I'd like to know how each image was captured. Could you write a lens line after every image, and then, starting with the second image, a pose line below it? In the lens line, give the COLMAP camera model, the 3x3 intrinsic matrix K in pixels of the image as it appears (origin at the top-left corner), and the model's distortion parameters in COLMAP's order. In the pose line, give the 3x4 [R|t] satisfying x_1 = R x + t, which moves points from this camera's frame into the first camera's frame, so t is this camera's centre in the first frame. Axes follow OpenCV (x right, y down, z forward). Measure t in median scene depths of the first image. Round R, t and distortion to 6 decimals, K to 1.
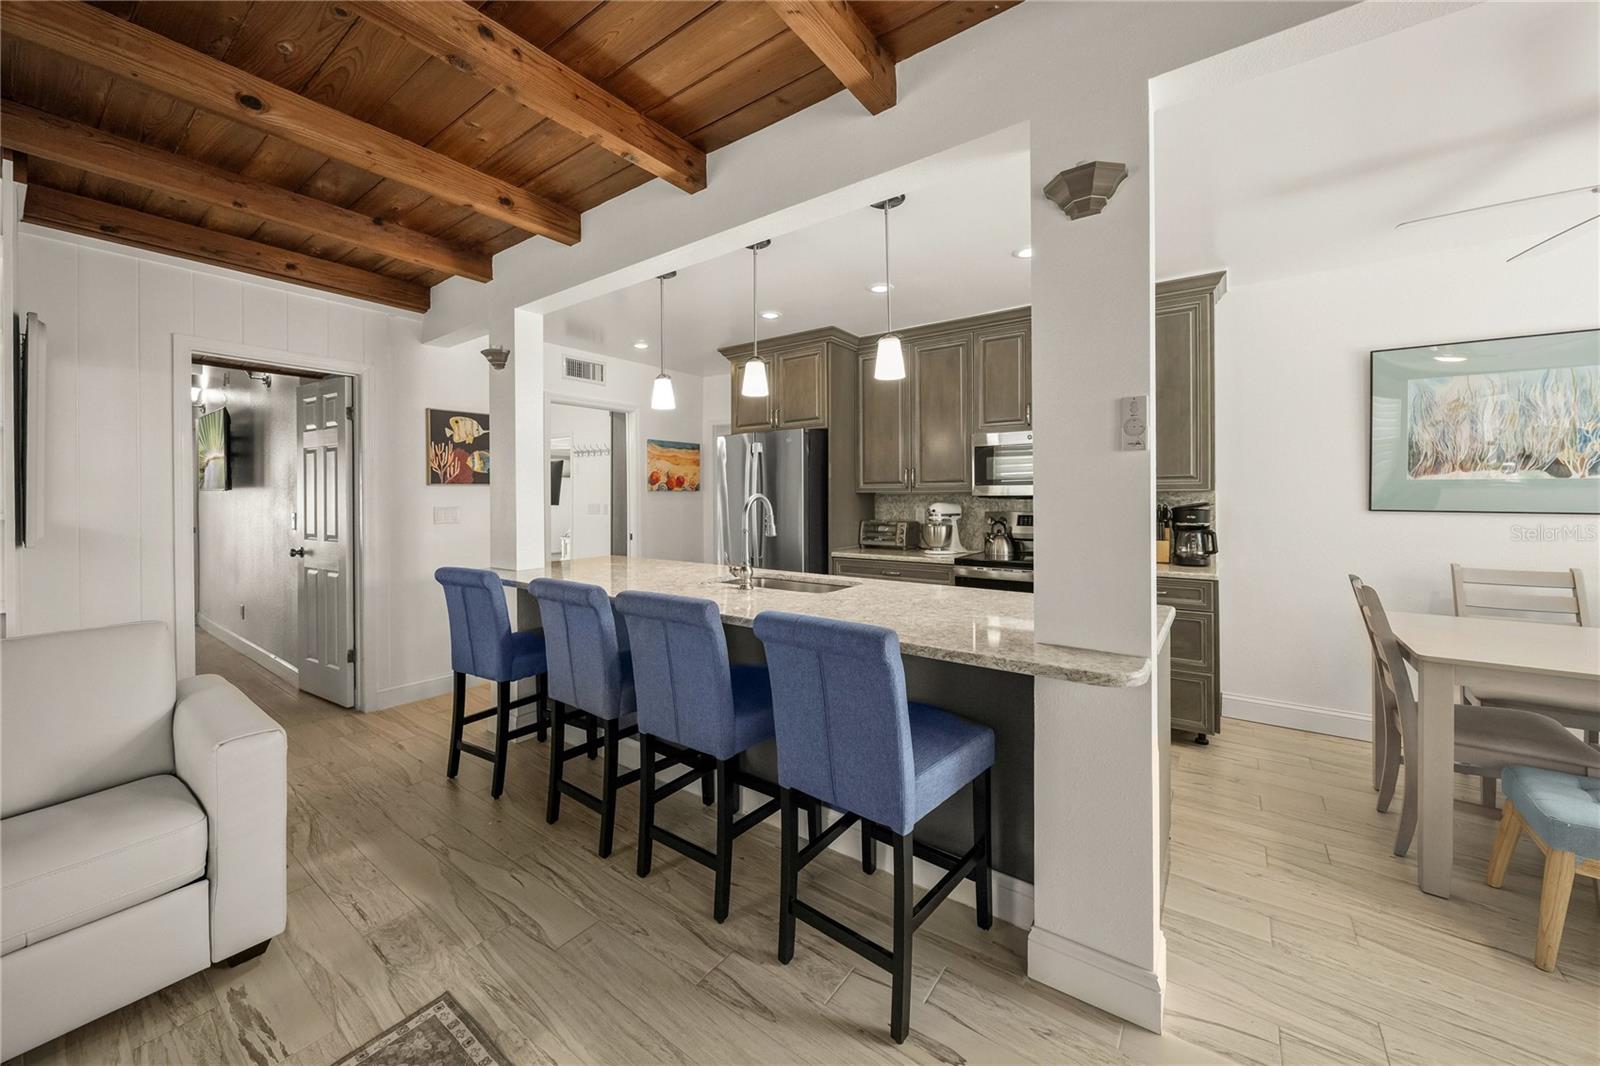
lens RADIAL K [[587.2, 0, 782.7], [0, 587.2, 496.3], [0, 0, 1]] dist [-0.001936, 0.000073]
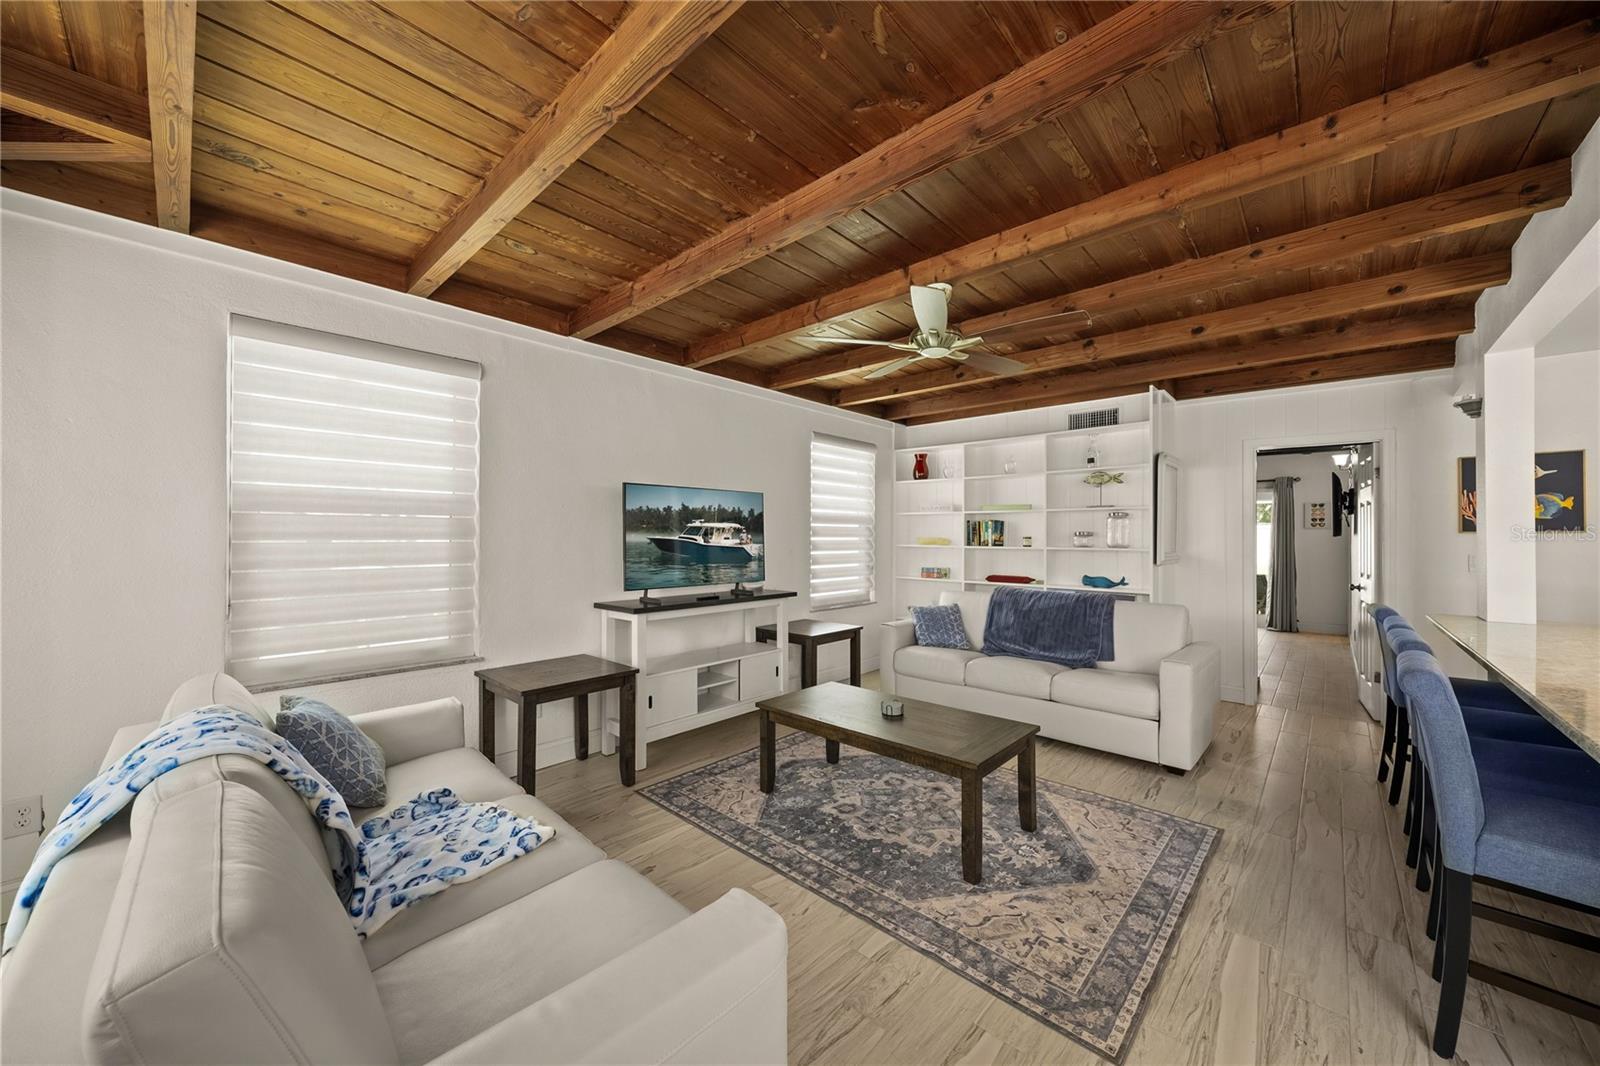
lens RADIAL K [[587.2, 0, 801.4], [0, 587.2, 527.1], [0, 0, 1]] dist [-0.001936, 0.000073]
pose [[-0.119425, -0.018542, -0.992670, 0.601019], [-0.005896, 0.999821, -0.017966, -0.003632], [0.992826, 0.003707, -0.119513, -0.015169]]
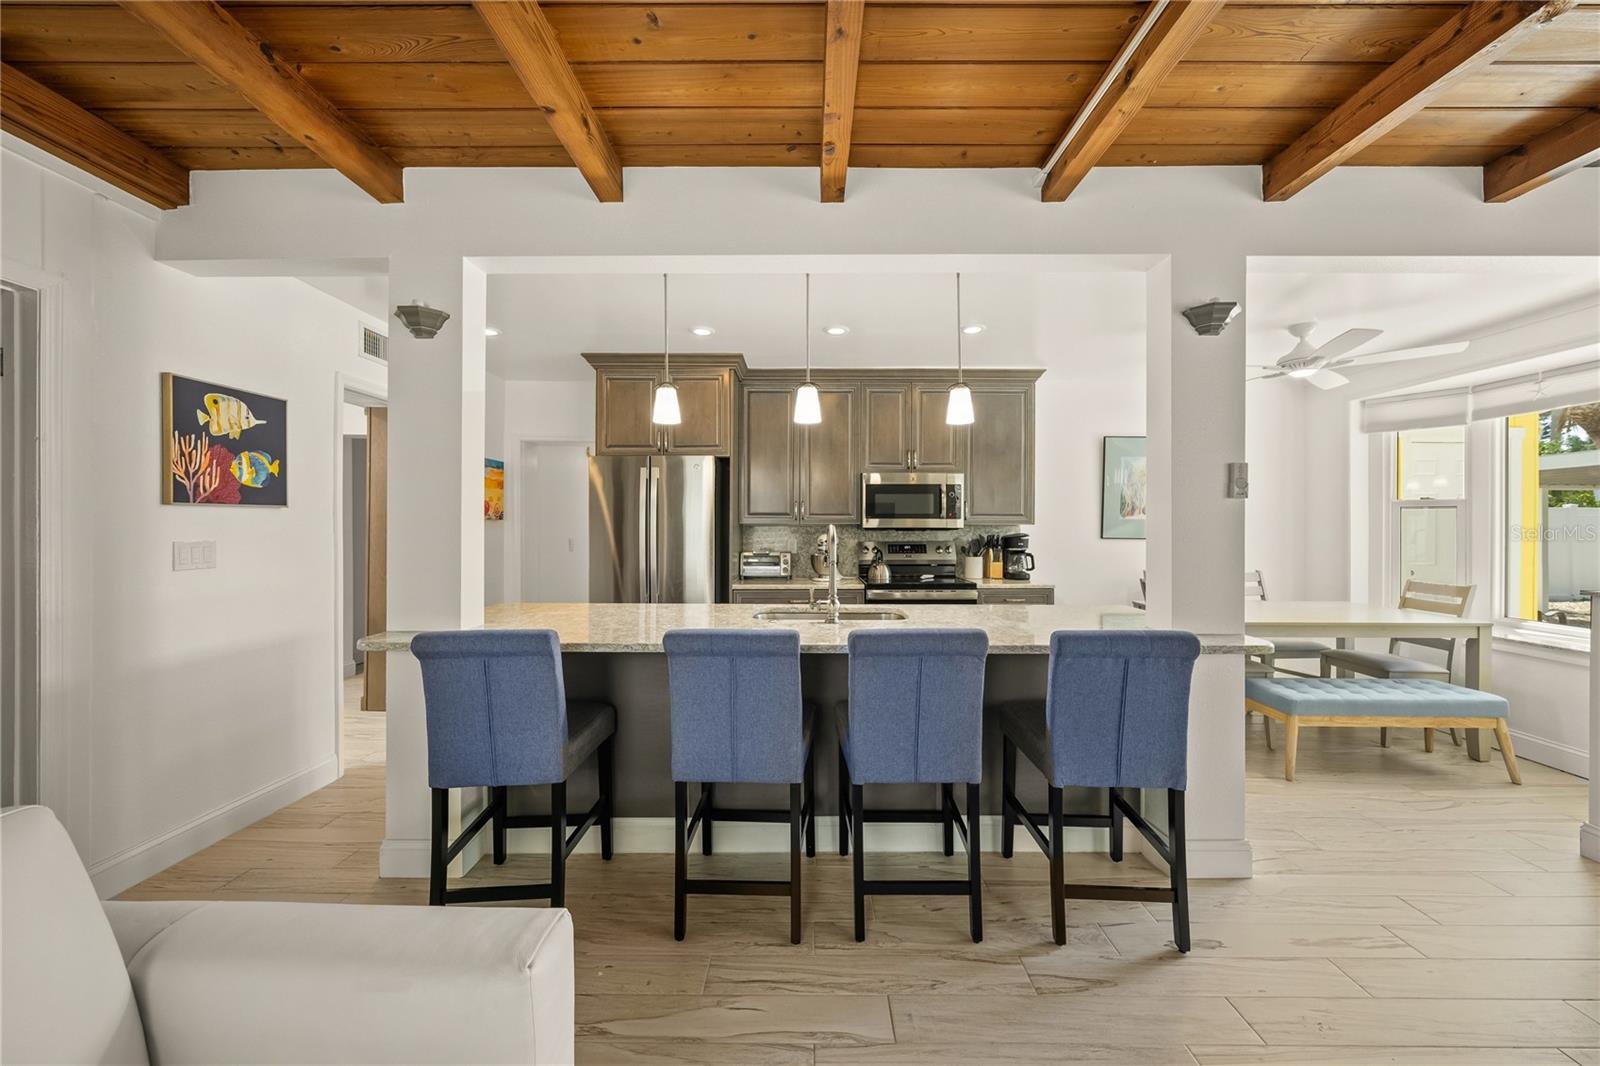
lens RADIAL K [[587.2, 0, 794.5], [0, 587.2, 527.9], [0, 0, 1]] dist [-0.001936, 0.000073]
pose [[0.810635, 0.005013, 0.585531, -0.541368], [-0.004988, 0.999986, -0.001656, 0.002575], [-0.585531, -0.001578, 0.810648, 0.198465]]
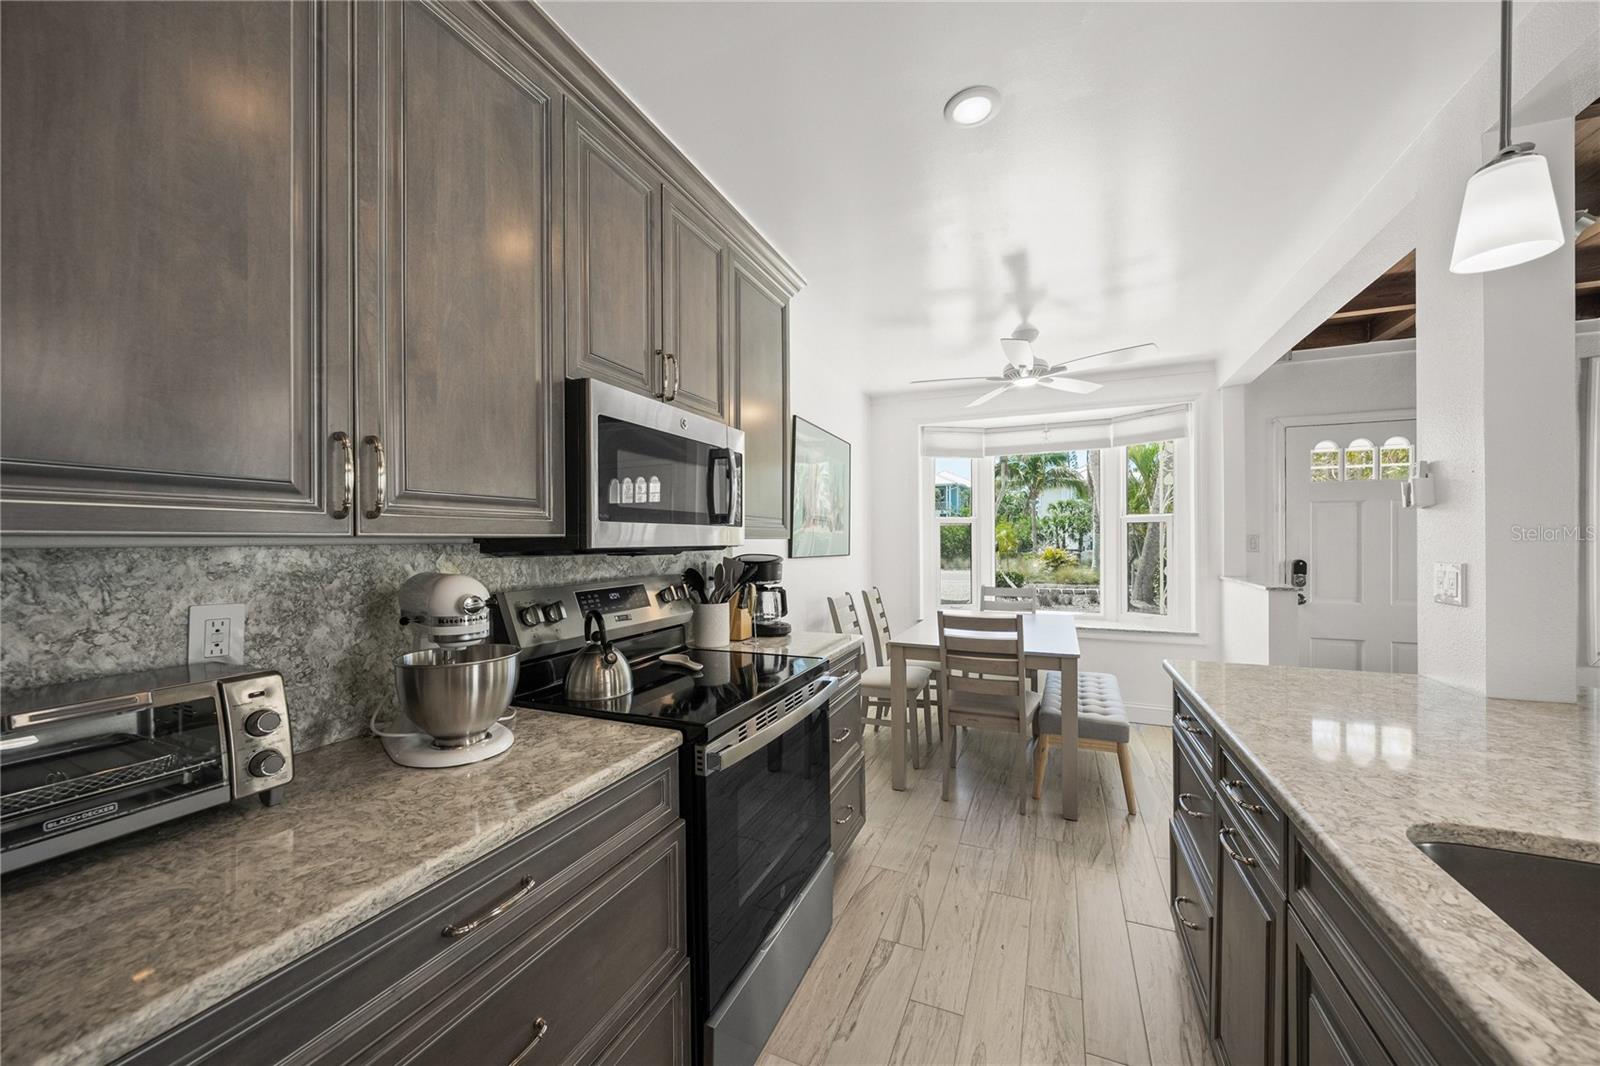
lens RADIAL K [[587.2, 0, 803.1], [0, 587.2, 531.3], [0, 0, 1]] dist [-0.001936, 0.000073]
pose [[-0.227209, 0.020033, 0.973640, -0.084256], [0.009891, 0.999784, -0.018263, -0.006102], [-0.973796, 0.005481, -0.227358, 1.152712]]
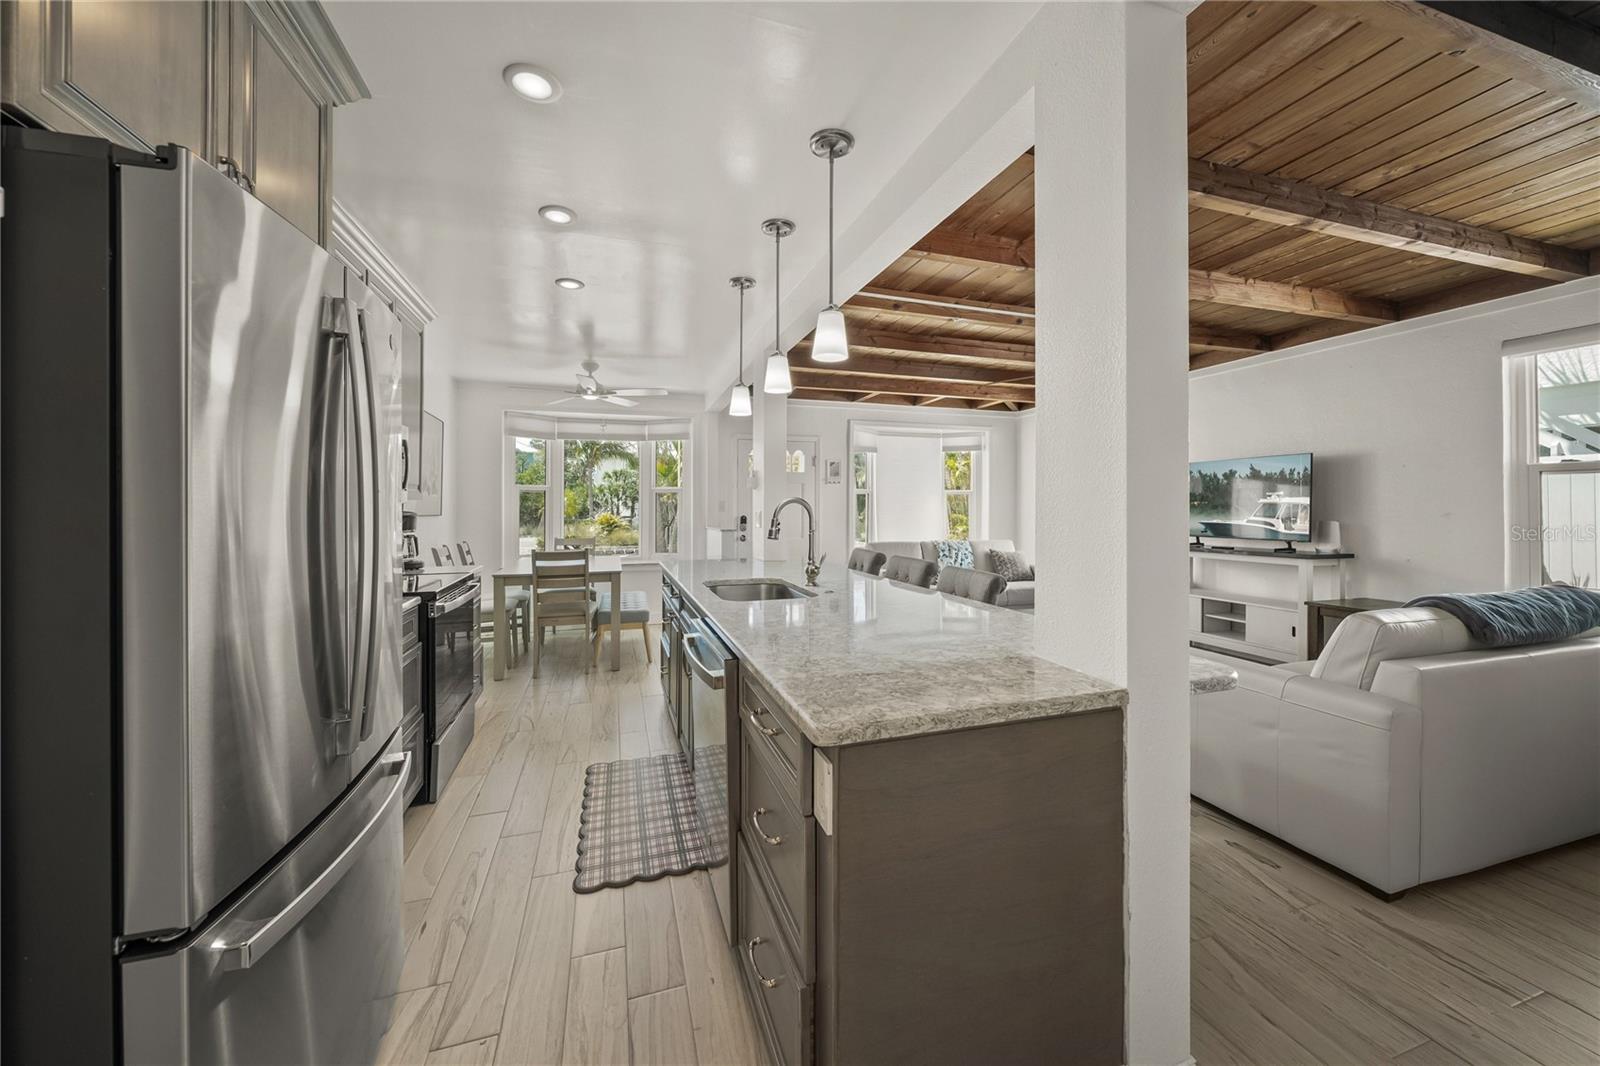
lens RADIAL K [[587.2, 0, 794.9], [0, 587.2, 505.8], [0, 0, 1]] dist [-0.001936, 0.000073]
pose [[-0.807277, 0.006668, 0.590135, -0.515641], [0.008468, 0.999964, 0.000286, 0.006201], [-0.590112, 0.005228, -0.807304, 1.465258]]
